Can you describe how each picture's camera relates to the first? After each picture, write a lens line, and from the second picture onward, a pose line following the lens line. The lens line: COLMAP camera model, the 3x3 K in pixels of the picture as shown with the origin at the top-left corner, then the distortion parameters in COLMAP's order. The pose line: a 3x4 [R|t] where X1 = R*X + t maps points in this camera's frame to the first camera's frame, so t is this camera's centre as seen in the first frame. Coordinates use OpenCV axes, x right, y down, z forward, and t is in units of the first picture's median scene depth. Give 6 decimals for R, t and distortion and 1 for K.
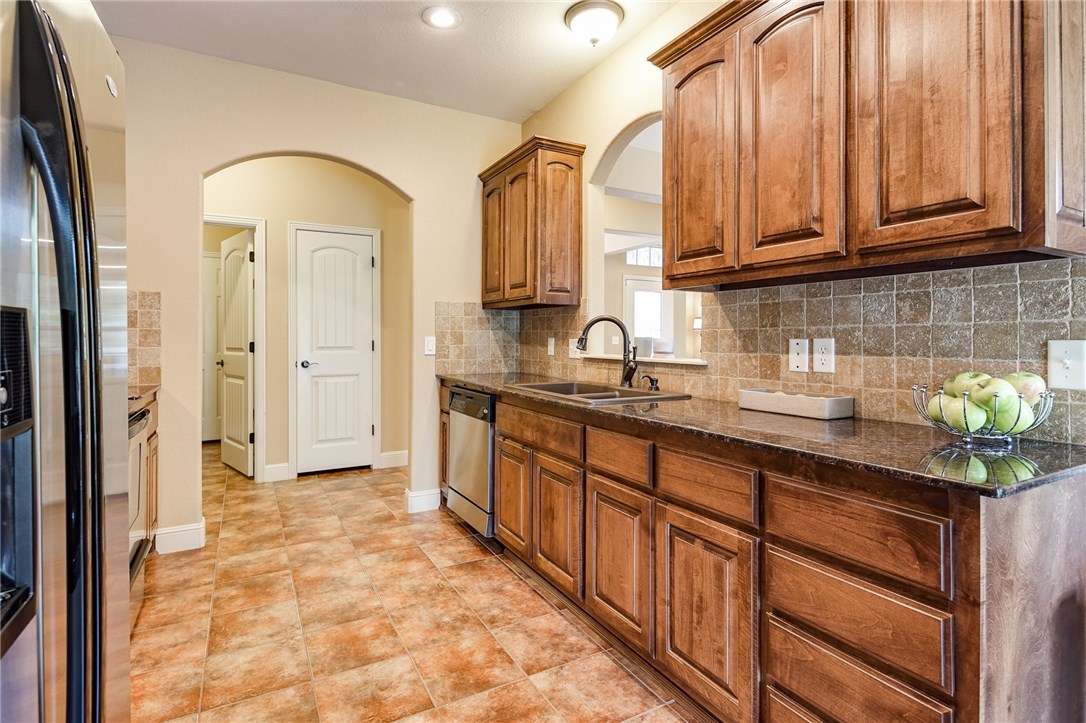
lens RADIAL K [[536.0, 0, 546.9], [0, 536.0, 331.0], [0, 0, 1]] dist [0.016253, -0.007391]
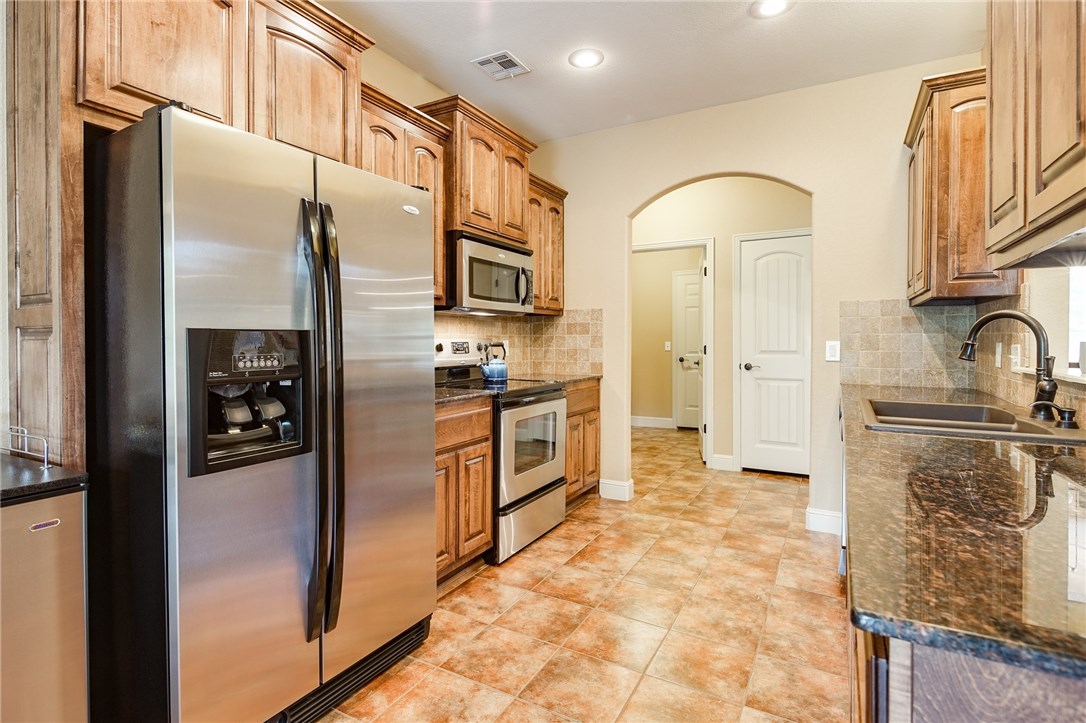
lens RADIAL K [[536.0, 0, 535.7], [0, 536.0, 337.3], [0, 0, 1]] dist [0.016253, -0.007391]
pose [[0.525176, -0.004167, -0.850984, 0.370273], [0.007960, 0.999968, 0.000017, 0.000804], [0.850957, -0.006783, 0.525192, 0.134248]]
